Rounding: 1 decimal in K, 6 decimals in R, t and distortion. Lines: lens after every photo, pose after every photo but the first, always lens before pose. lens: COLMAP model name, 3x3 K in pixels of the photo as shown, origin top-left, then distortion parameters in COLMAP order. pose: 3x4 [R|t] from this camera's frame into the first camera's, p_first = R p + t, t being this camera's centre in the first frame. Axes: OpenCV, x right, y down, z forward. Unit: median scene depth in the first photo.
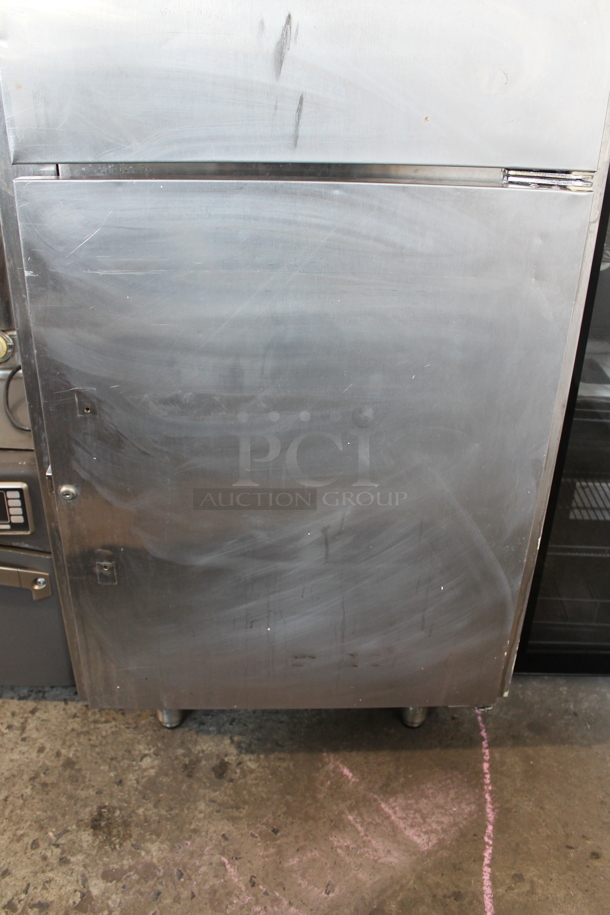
lens RADIAL K [[780.8, 0, 305.0], [0, 780.8, 457.5], [0, 0, 1]] dist [-0.165035, 0.142340]
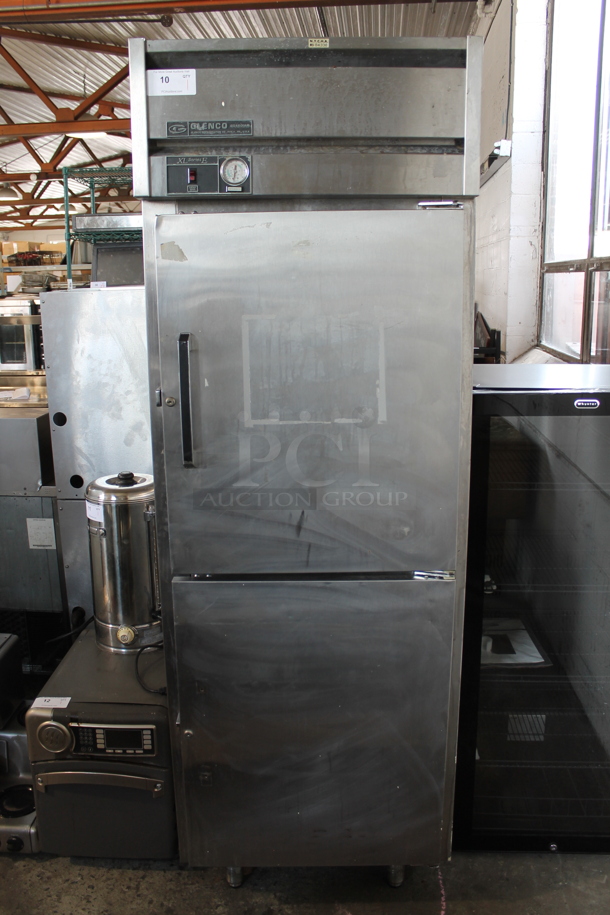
lens RADIAL K [[780.8, 0, 305.0], [0, 780.8, 457.5], [0, 0, 1]] dist [-0.165035, 0.142340]
pose [[0.999021, -0.022458, -0.038118, 0.050333], [0.011578, 0.964266, -0.264683, -0.094670], [0.042700, 0.263982, 0.963582, -0.836510]]
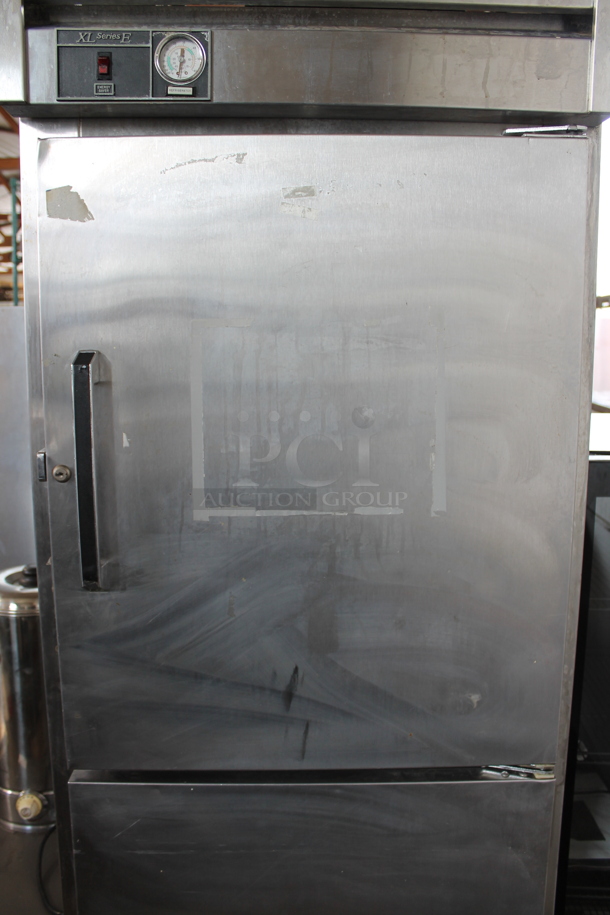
lens RADIAL K [[780.8, 0, 305.0], [0, 780.8, 457.5], [0, 0, 1]] dist [-0.165035, 0.142340]
pose [[0.999752, -0.015096, -0.016395, 0.012749], [0.008896, 0.944807, -0.327506, -0.339447], [0.020434, 0.327279, 0.944707, -0.219058]]
